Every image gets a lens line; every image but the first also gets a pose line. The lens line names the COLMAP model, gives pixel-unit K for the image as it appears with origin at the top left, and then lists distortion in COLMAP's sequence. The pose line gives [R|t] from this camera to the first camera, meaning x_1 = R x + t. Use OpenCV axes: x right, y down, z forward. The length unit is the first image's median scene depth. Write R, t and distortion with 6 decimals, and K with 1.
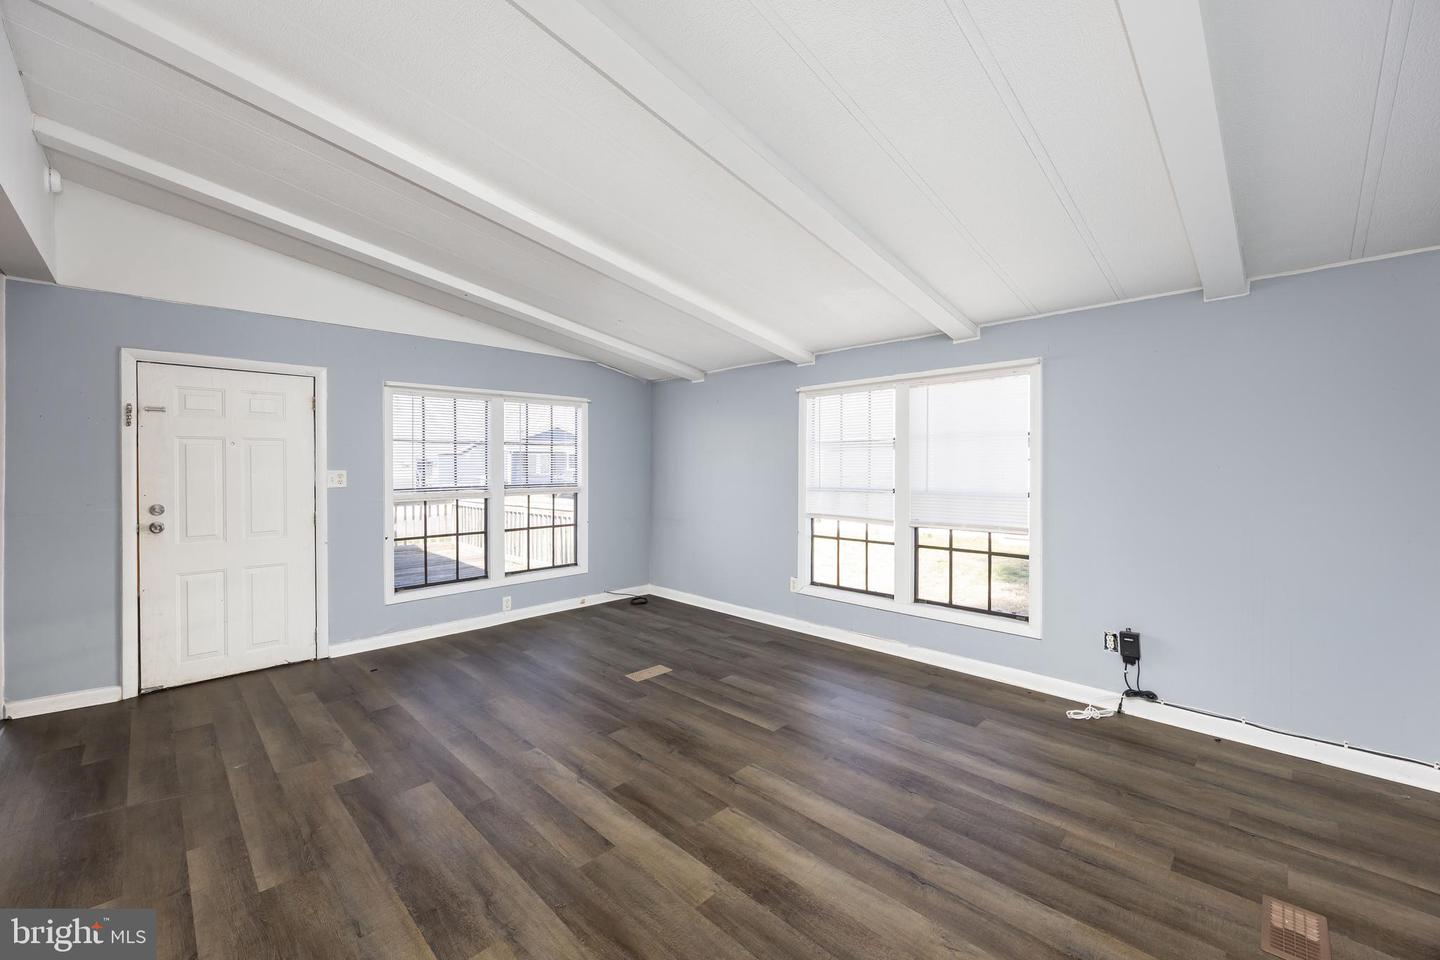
lens RADIAL K [[581.1, 0, 700.9], [0, 581.1, 473.1], [0, 0, 1]] dist [-0.002257, -0.000535]
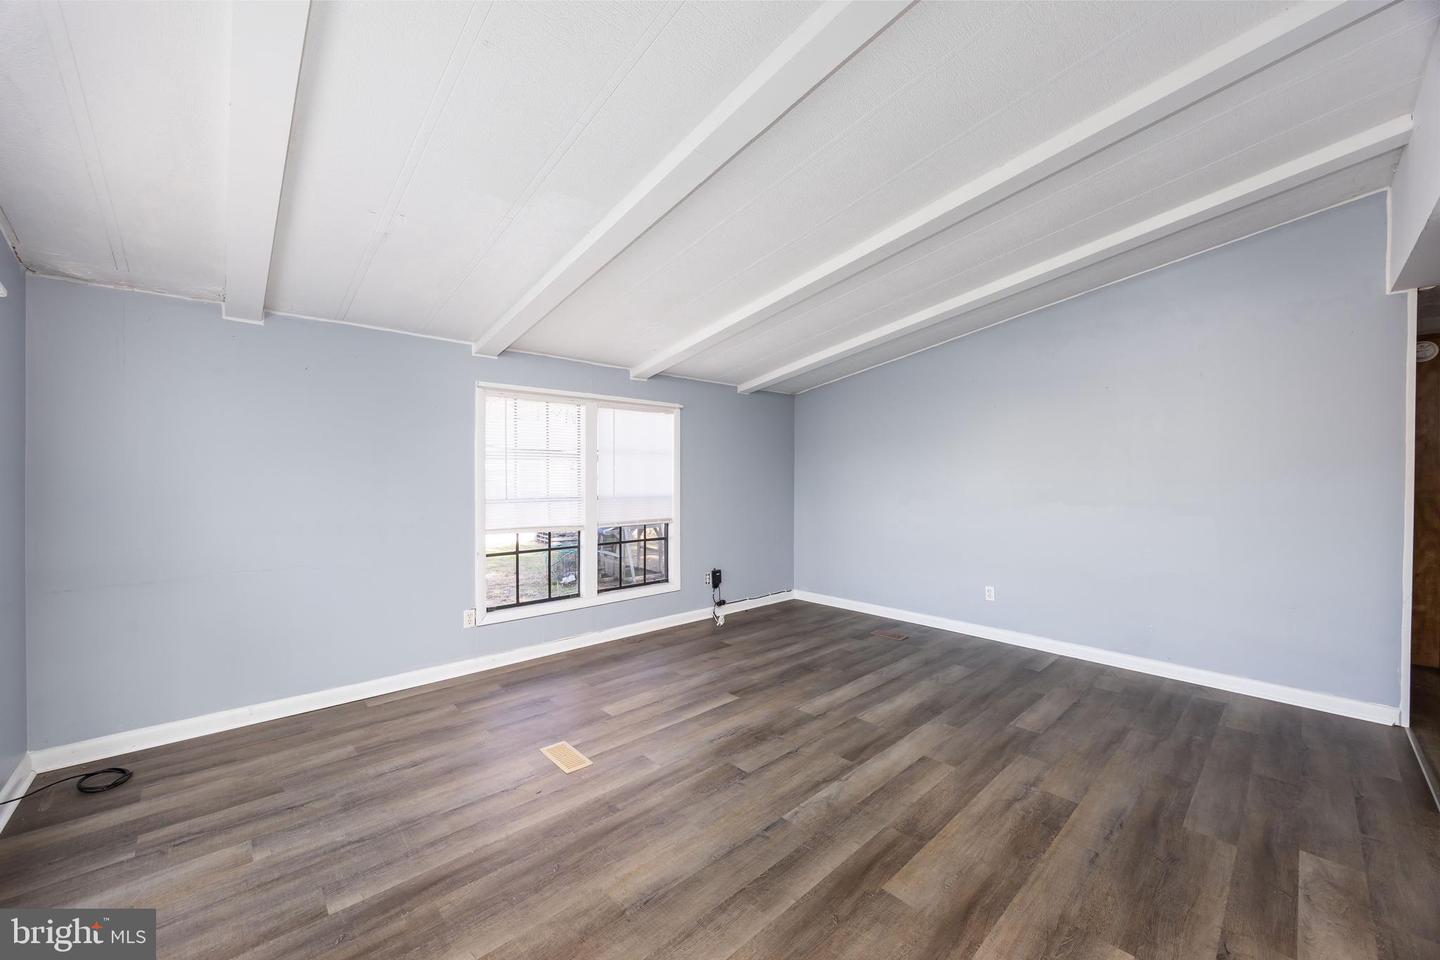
lens RADIAL K [[562.3, 0, 720.0], [0, 562.3, 480.0], [0, 0, 1]] dist [-0.001333, -0.000122]
pose [[0.001268, -0.003289, 0.999994, -1.183477], [0.007632, 0.999965, 0.003279, -0.008194], [-0.999970, 0.007628, 0.001294, 1.190606]]
